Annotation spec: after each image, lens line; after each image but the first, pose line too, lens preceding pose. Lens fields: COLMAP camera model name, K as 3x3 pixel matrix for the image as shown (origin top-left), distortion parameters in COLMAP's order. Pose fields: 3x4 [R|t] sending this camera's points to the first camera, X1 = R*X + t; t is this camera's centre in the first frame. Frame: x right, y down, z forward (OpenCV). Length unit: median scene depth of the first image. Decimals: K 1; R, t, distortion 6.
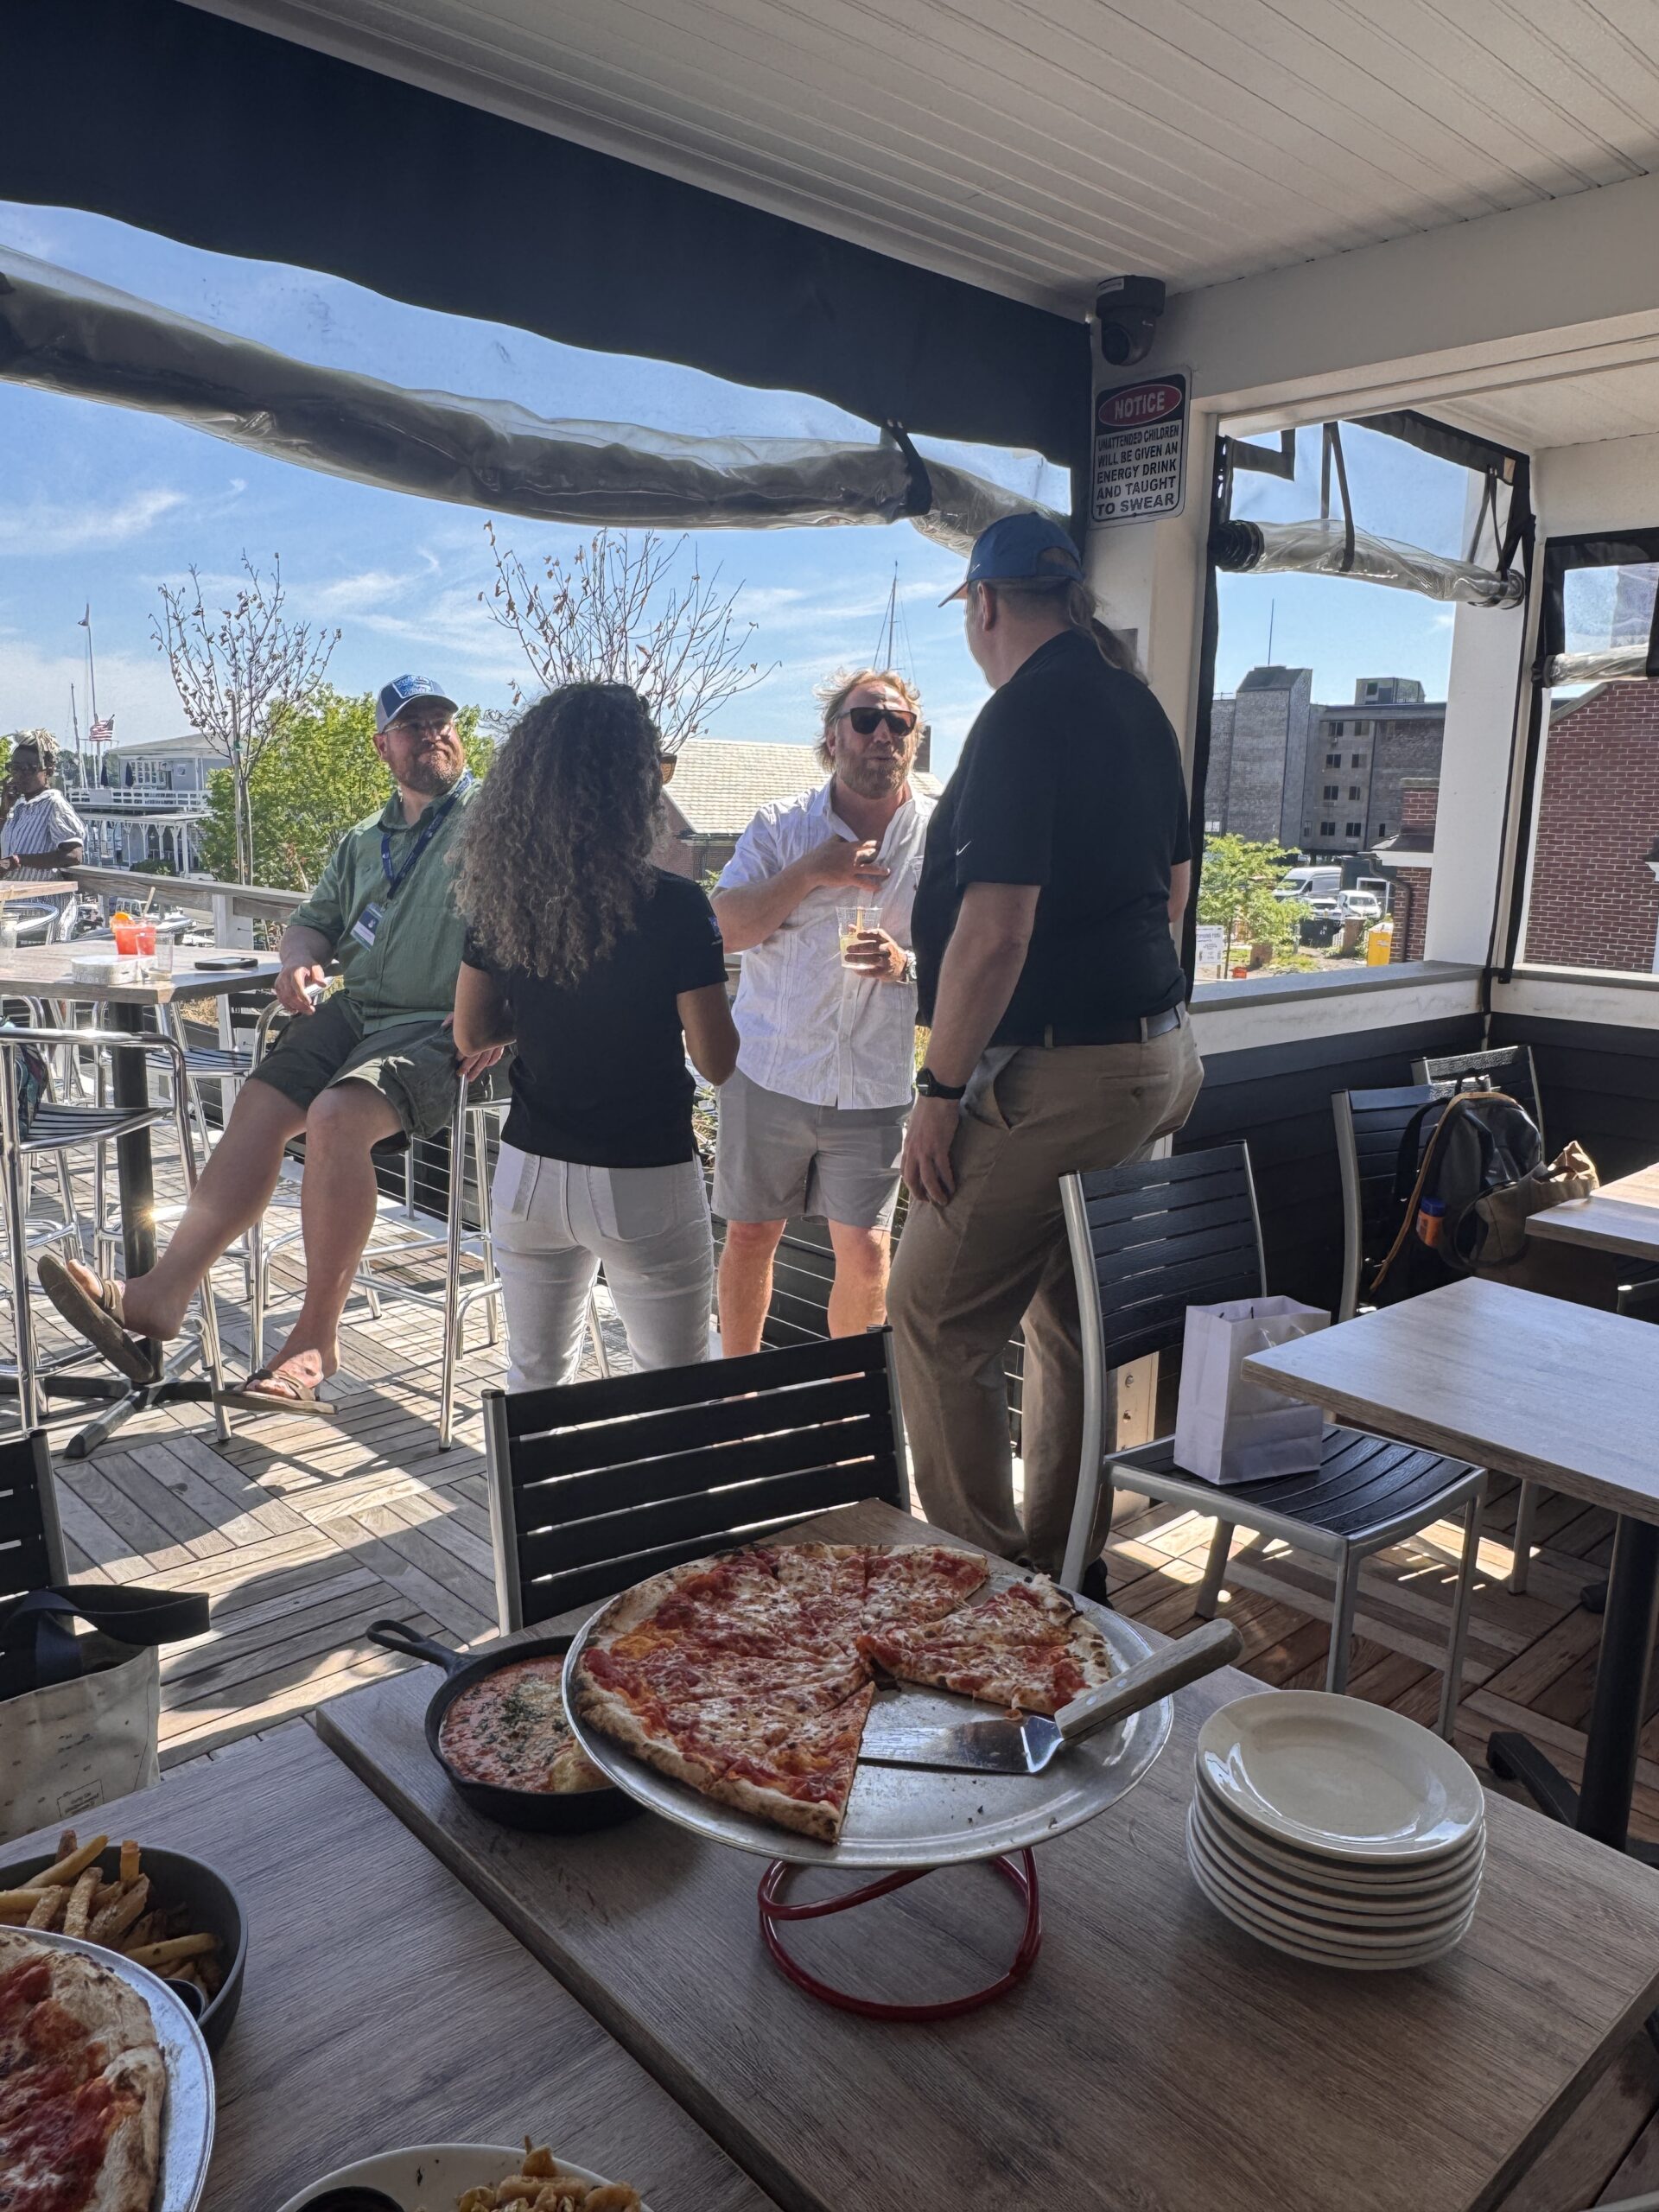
lens RADIAL K [[1554.3, 0, 828.3], [0, 1554.3, 1102.8], [0, 0, 1]] dist [-0.013419, 0.003959]
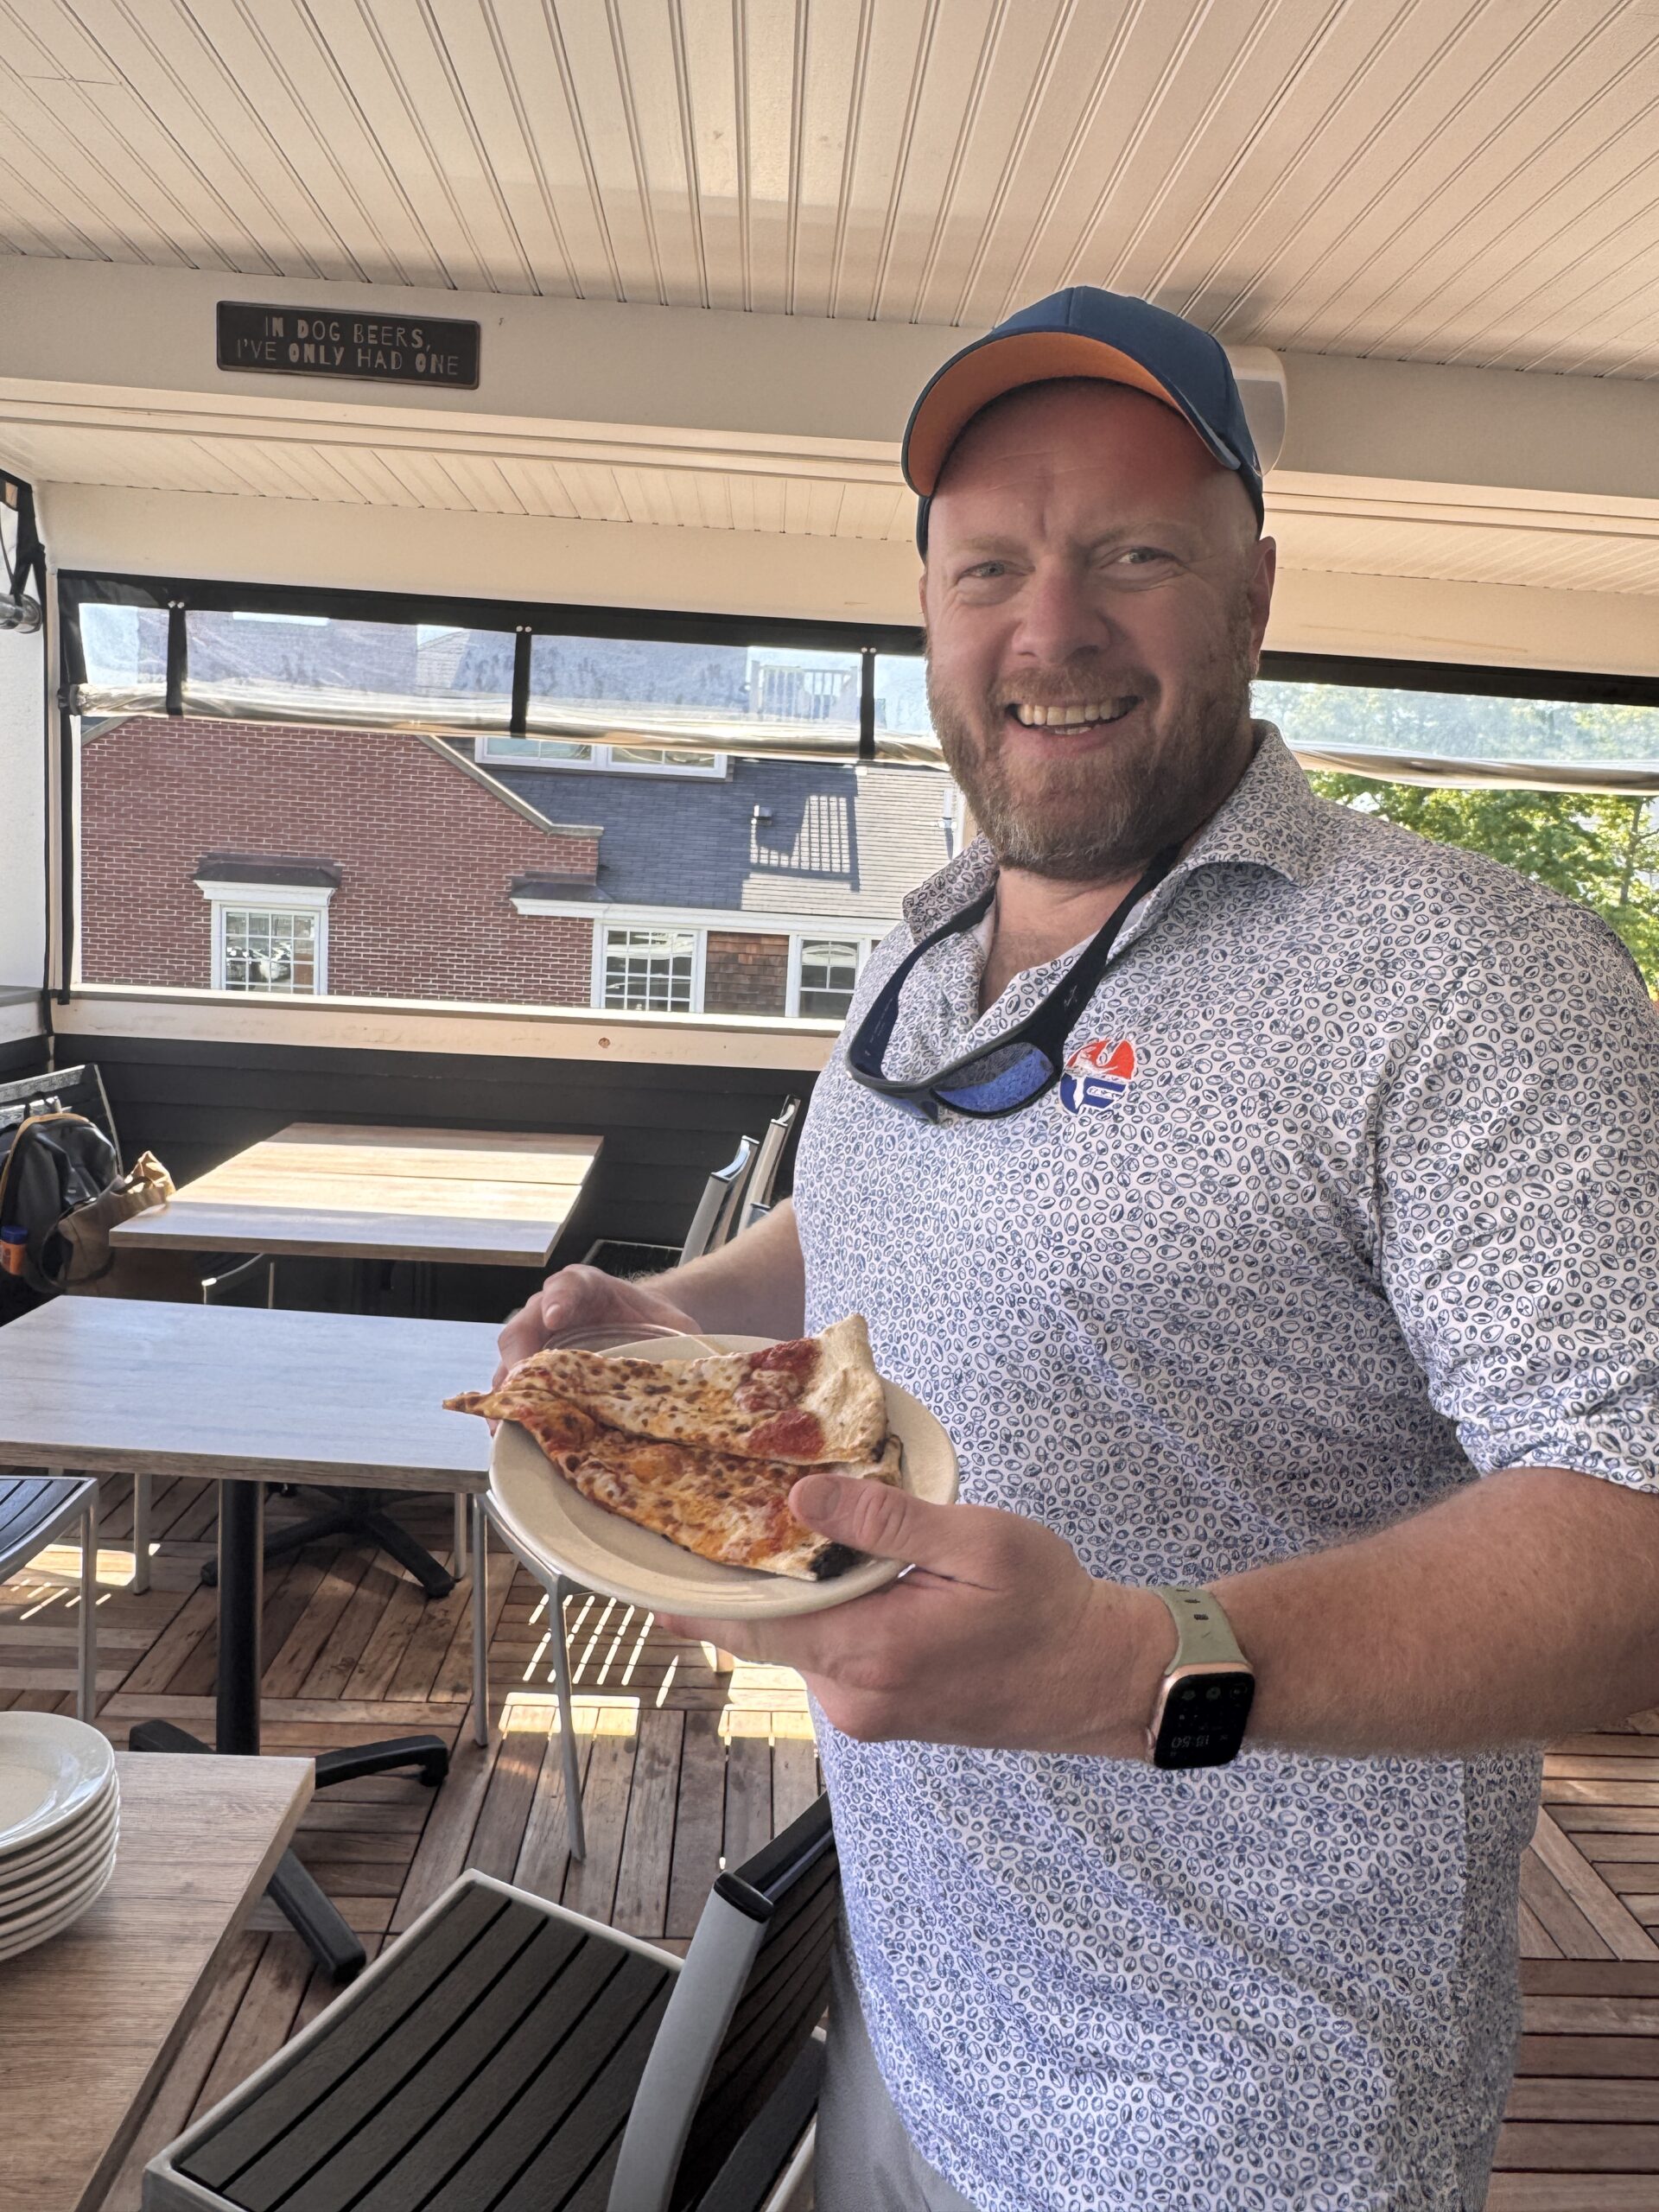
lens RADIAL K [[1558.3, 0, 830.1], [0, 1558.3, 1088.8], [0, 0, 1]] dist [-0.006333, 0.003153]
pose [[0.648879, -0.085651, 0.756055, -0.014810], [0.100148, 0.994614, 0.026725, 0.000394], [-0.754272, 0.058376, 0.653962, -0.048998]]
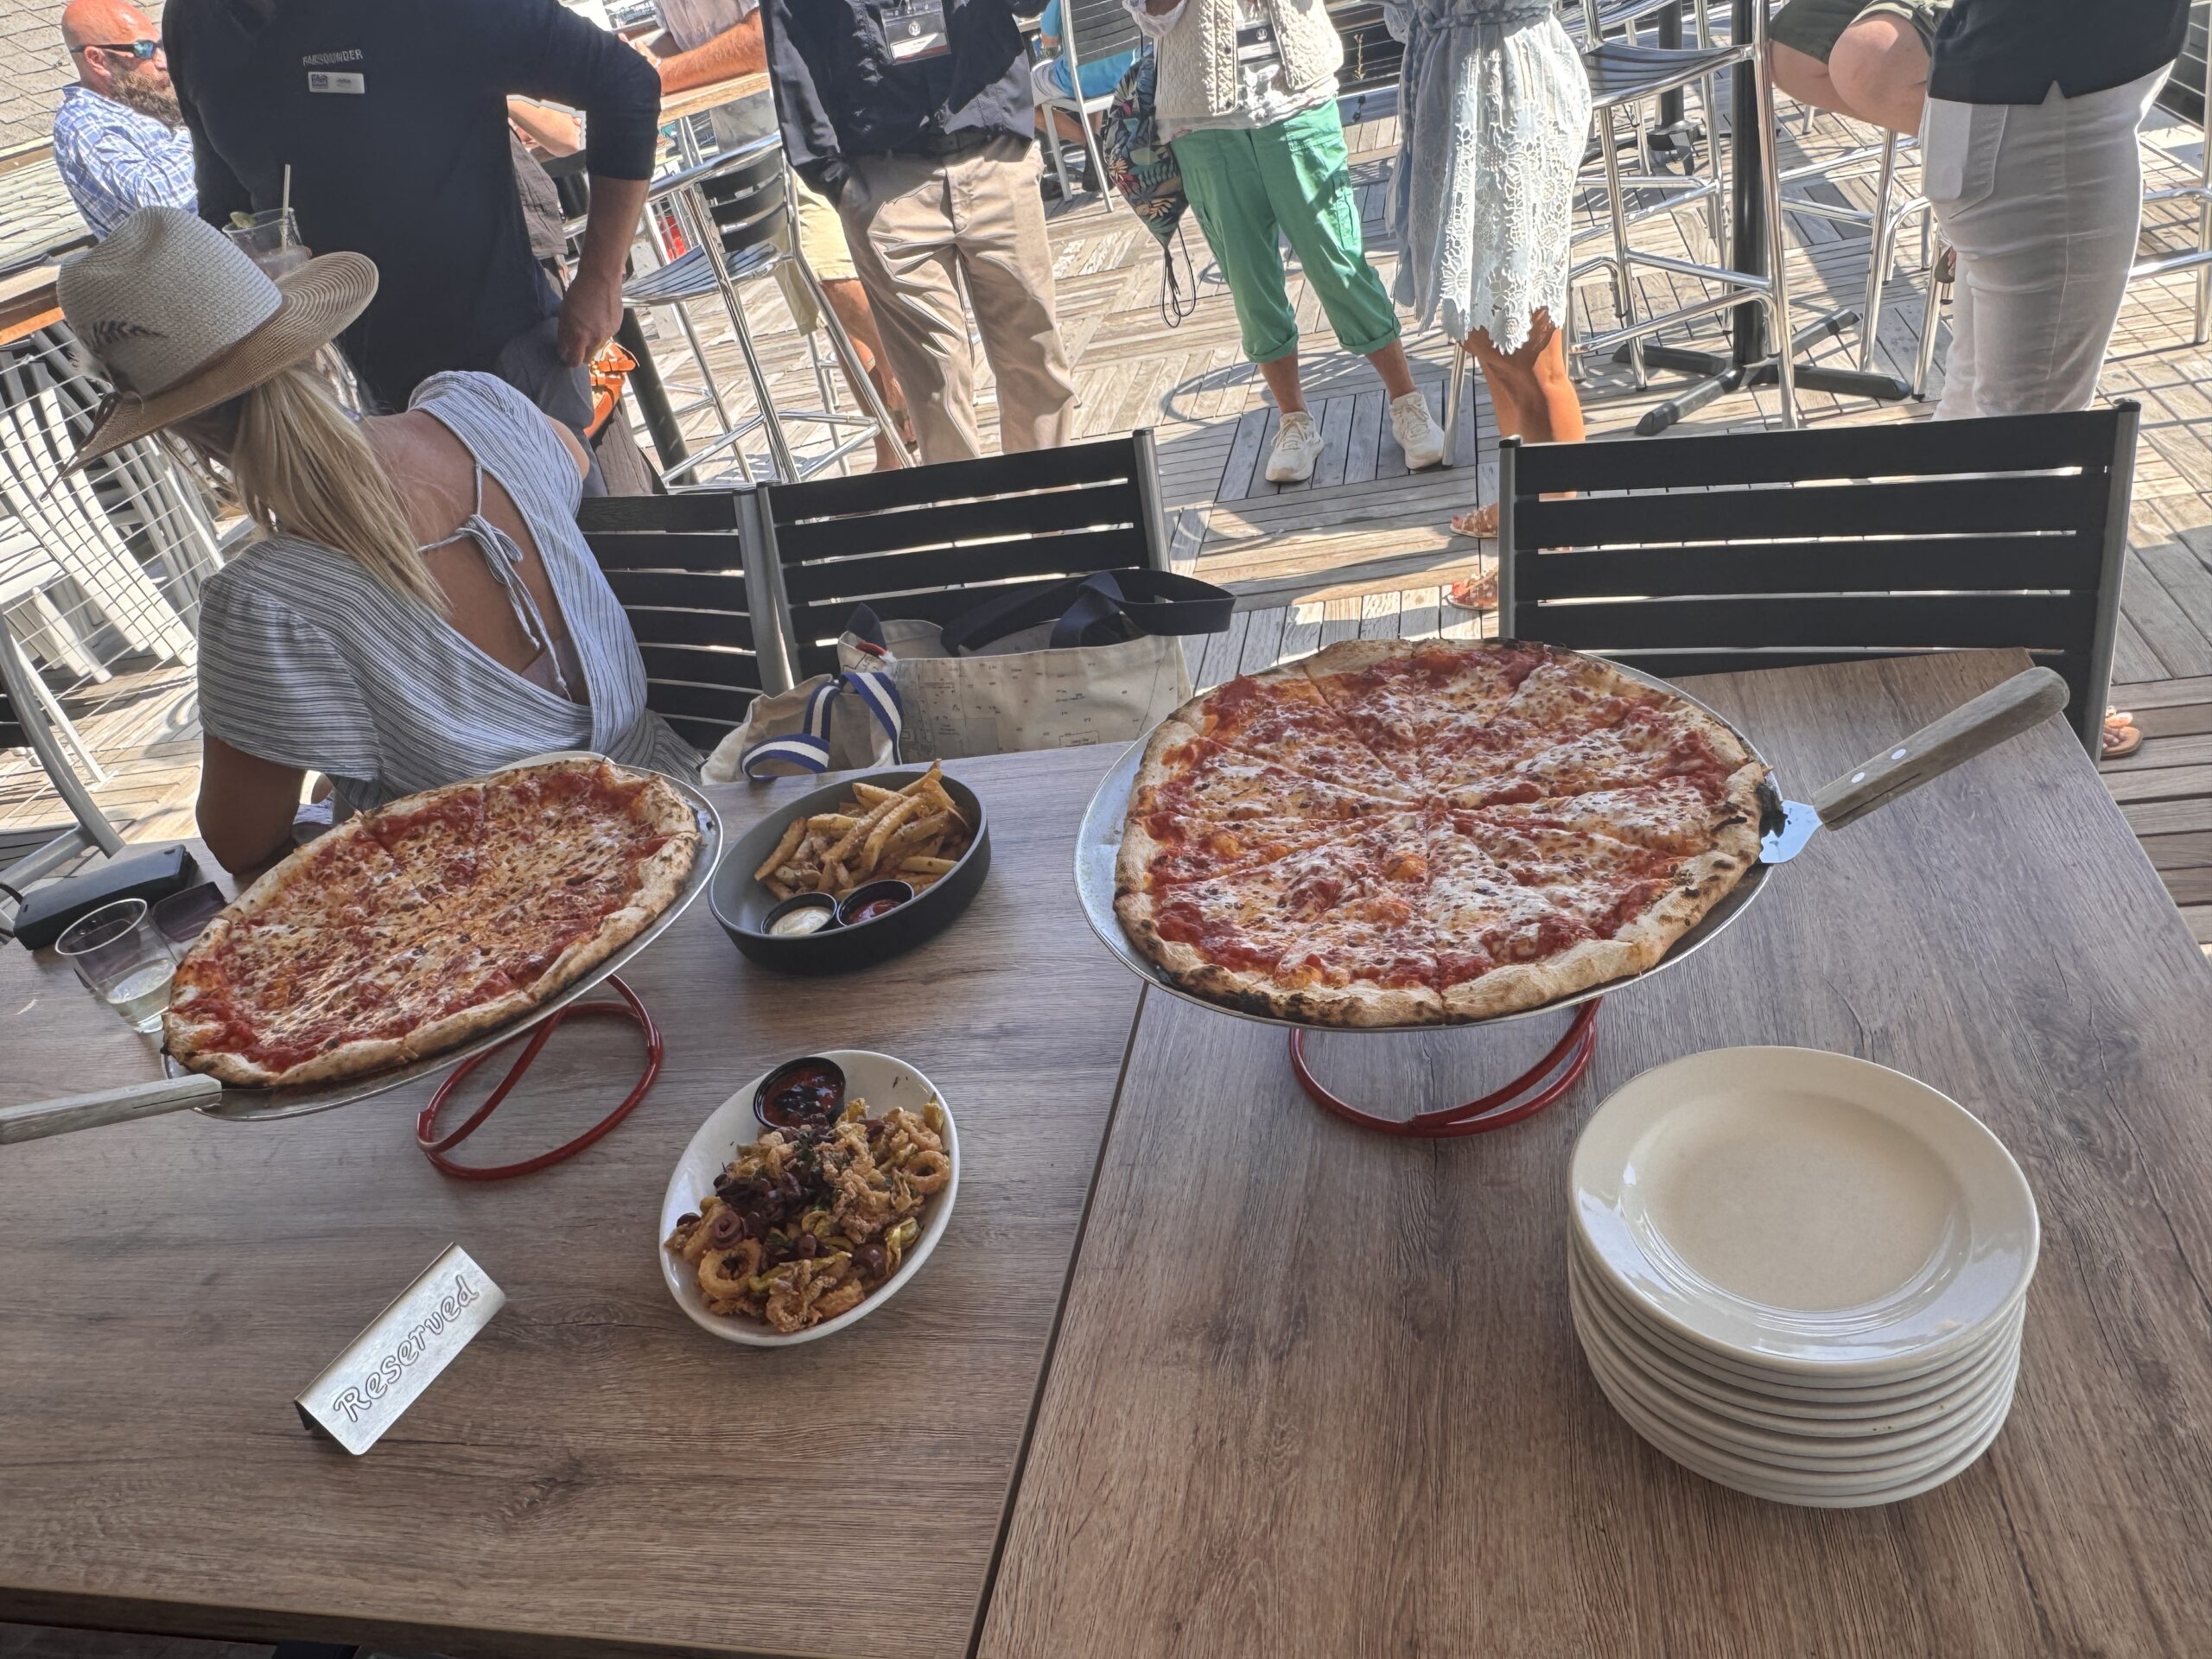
lens RADIAL K [[1558.3, 0, 1098.2], [0, 1558.3, 834.3], [0, 0, 1]] dist [-0.006333, 0.003153]
pose [[0.568871, 0.310092, -0.761728, 0.202939], [0.086821, 0.898377, 0.430560, -0.007181], [0.817831, -0.311067, 0.484138, 0.159153]]
